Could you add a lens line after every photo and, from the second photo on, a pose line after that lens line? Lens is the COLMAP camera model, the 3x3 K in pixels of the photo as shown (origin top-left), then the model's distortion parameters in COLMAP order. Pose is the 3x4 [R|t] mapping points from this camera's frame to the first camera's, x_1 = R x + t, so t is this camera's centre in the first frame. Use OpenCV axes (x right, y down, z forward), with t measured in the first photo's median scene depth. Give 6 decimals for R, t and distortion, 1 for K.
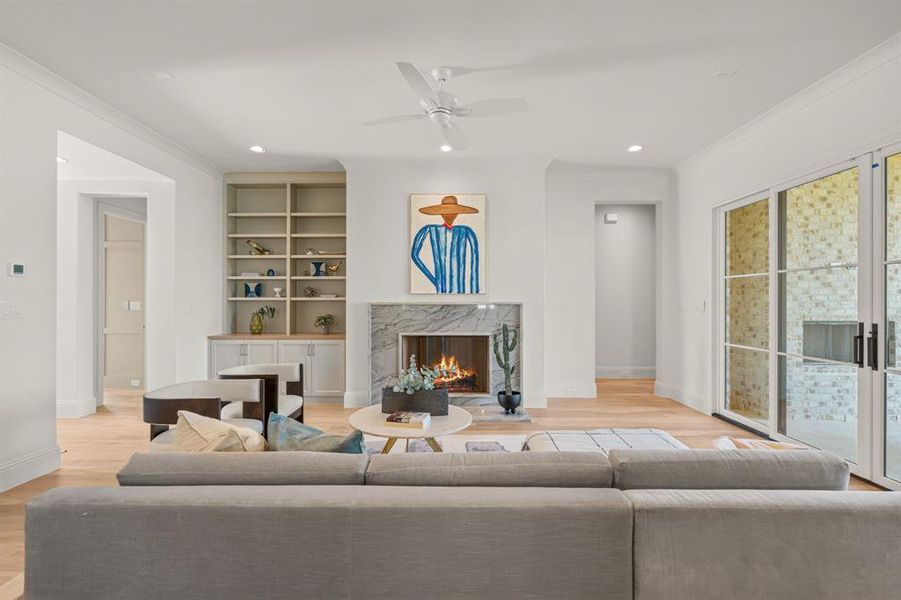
lens RADIAL K [[409.4, 0, 450.5], [0, 409.4, 300.0], [0, 0, 1]] dist [-0.005076, -0.000040]
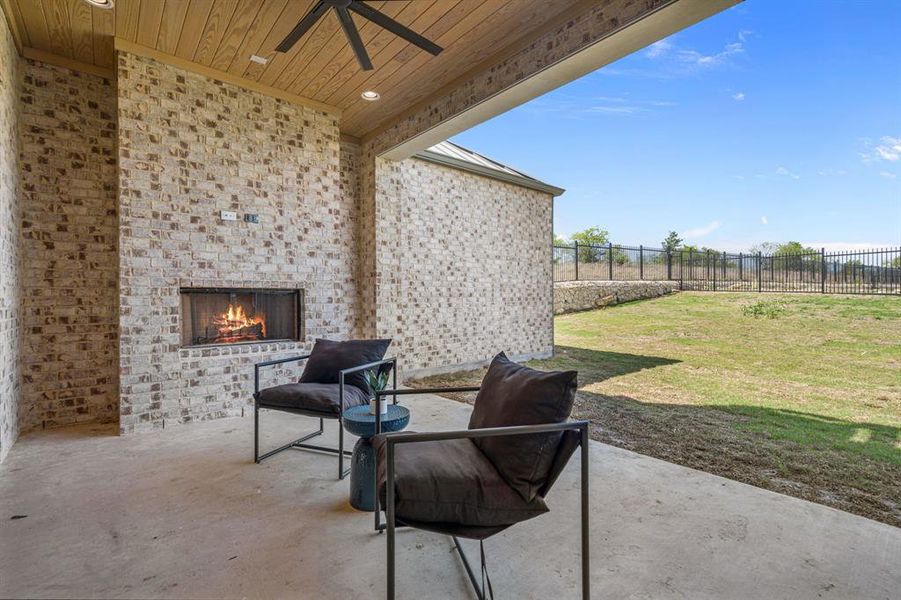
lens RADIAL K [[409.4, 0, 450.5], [0, 409.4, 300.0], [0, 0, 1]] dist [-0.005076, -0.000040]
pose [[0.759163, -0.007033, 0.650862, 0.749285], [0.003558, 0.999972, 0.006655, 0.070290], [-0.650890, -0.002736, 0.759167, 0.143464]]
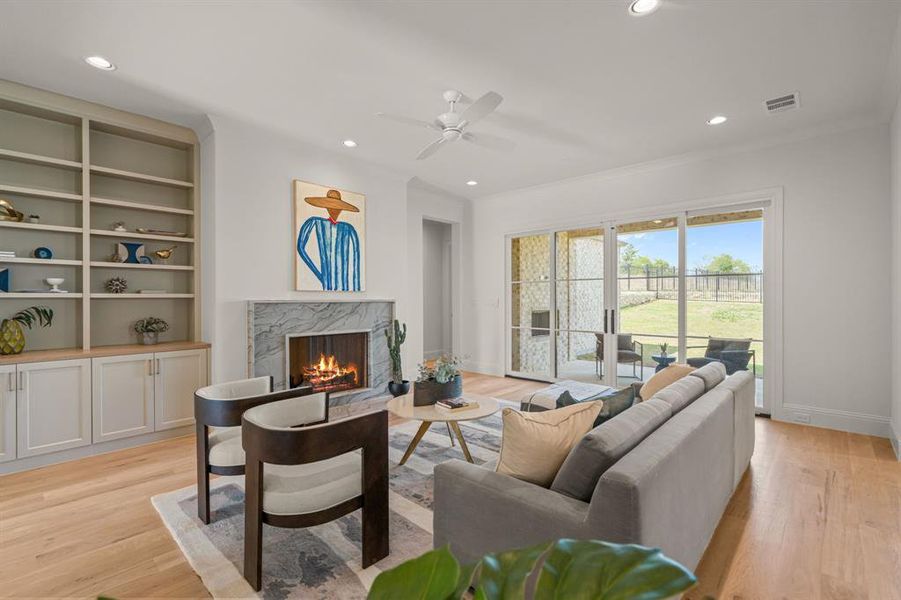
lens RADIAL K [[409.4, 0, 450.5], [0, 409.4, 300.0], [0, 0, 1]] dist [-0.005076, -0.000040]
pose [[0.676889, -0.002730, 0.736080, -0.530613], [0.000956, 0.999996, 0.002829, 0.003539], [-0.736085, -0.001211, 0.676888, 0.141148]]
